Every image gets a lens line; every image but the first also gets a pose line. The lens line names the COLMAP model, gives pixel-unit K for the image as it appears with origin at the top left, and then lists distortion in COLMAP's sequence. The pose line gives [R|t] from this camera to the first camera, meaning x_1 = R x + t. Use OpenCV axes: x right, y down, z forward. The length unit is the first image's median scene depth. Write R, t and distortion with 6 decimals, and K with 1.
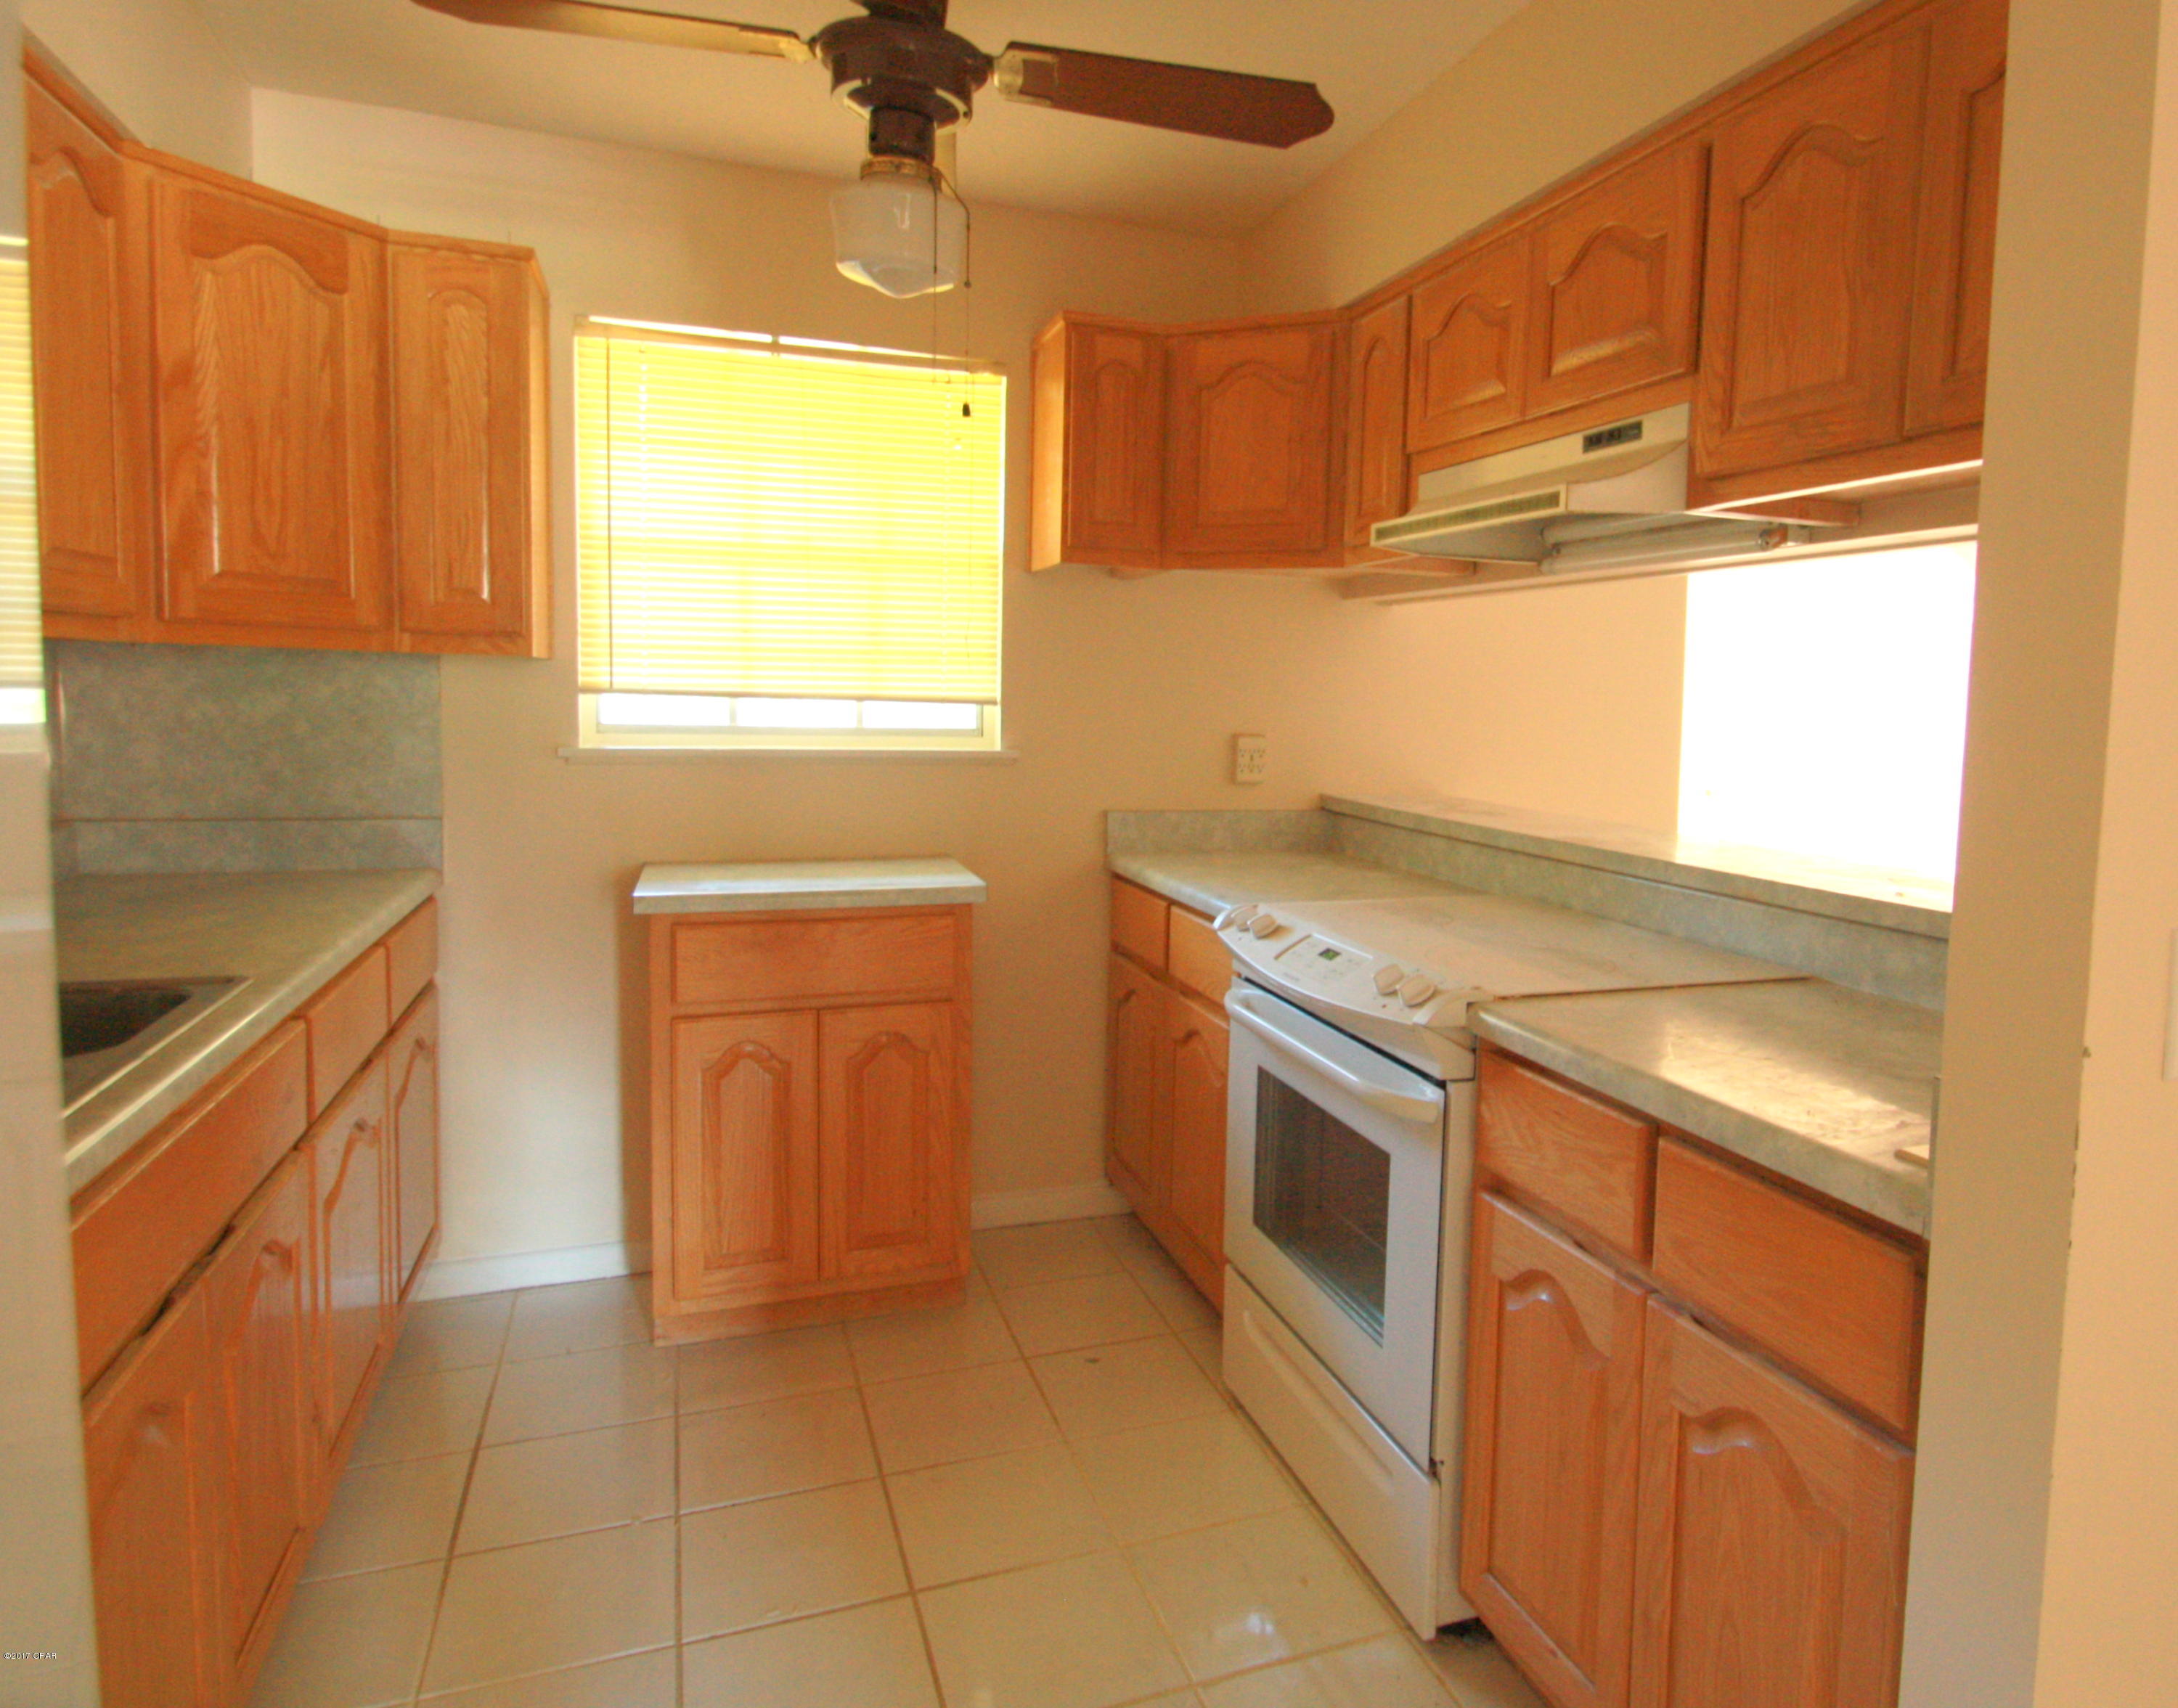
lens RADIAL K [[1365.6, 0, 1218.2], [0, 1365.6, 794.8], [0, 0, 1]] dist [0.028452, -0.020623]
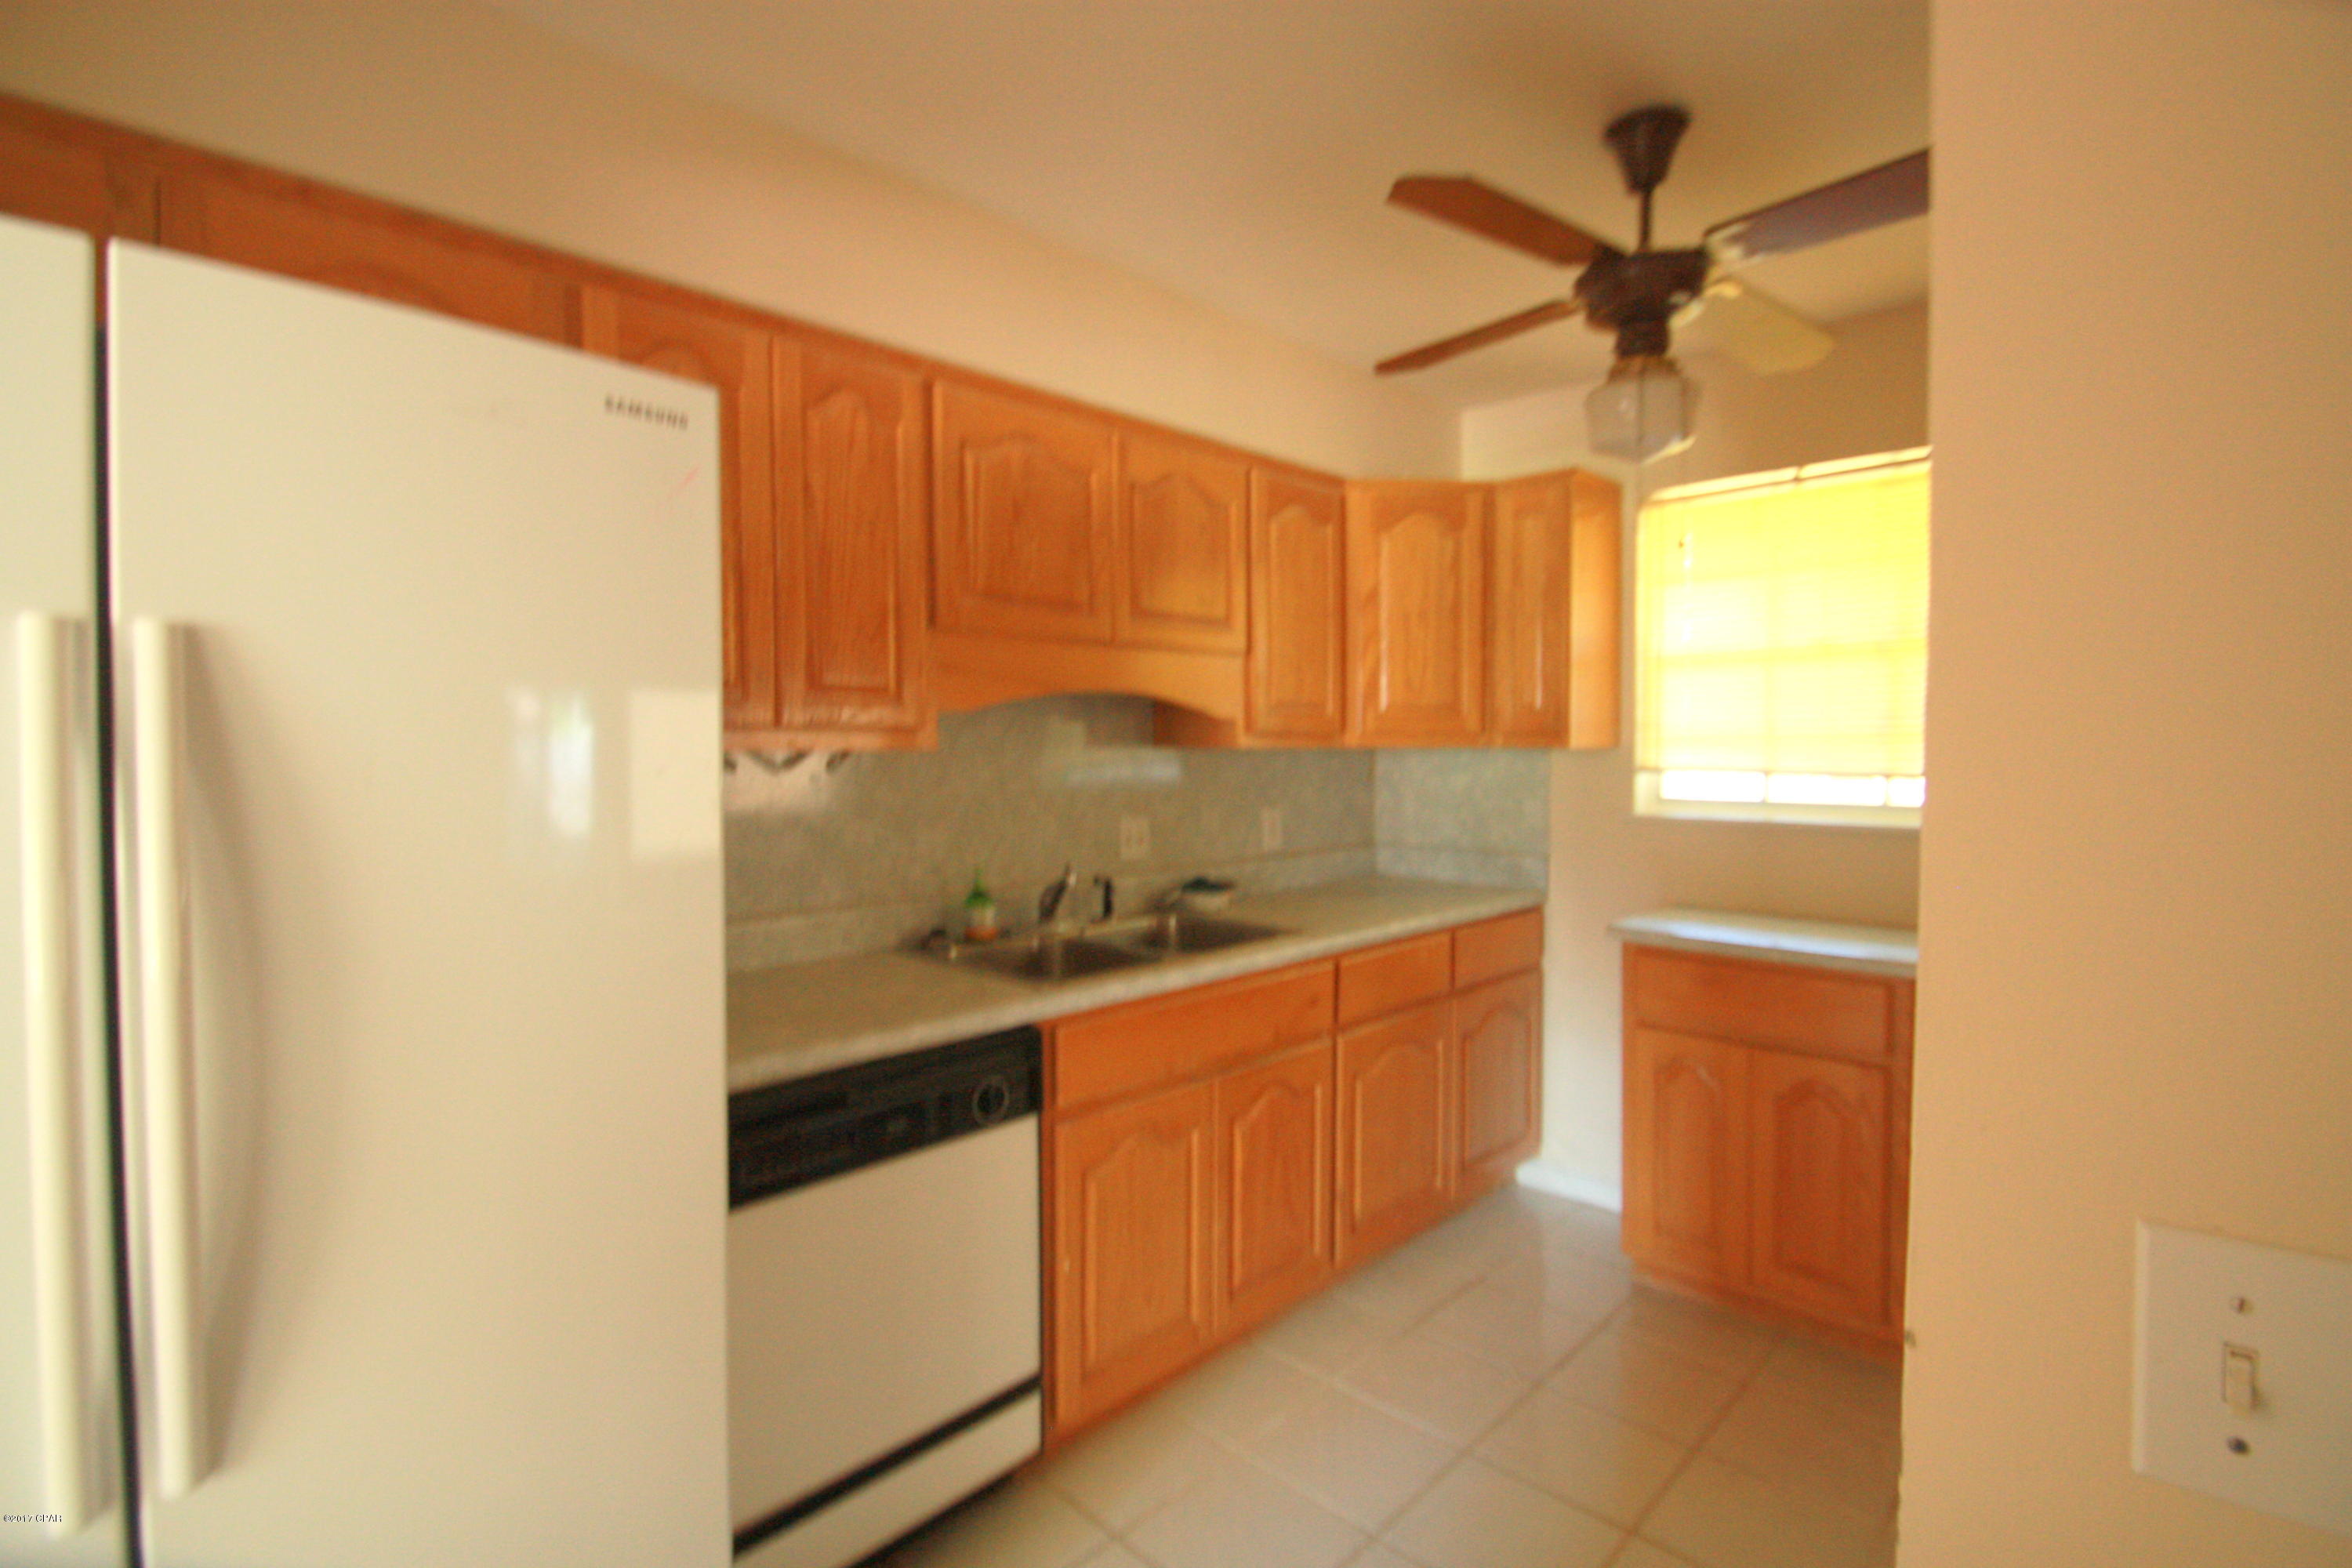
lens RADIAL K [[1090.8, 0, 1162.6], [0, 1090.8, 775.2], [0, 0, 1]] dist [0.015316, -0.002574]
pose [[0.406740, 0.004987, -0.913530, 0.372171], [-0.061331, 0.997878, -0.021860, -0.022330], [0.911483, 0.064920, 0.406183, 0.157279]]
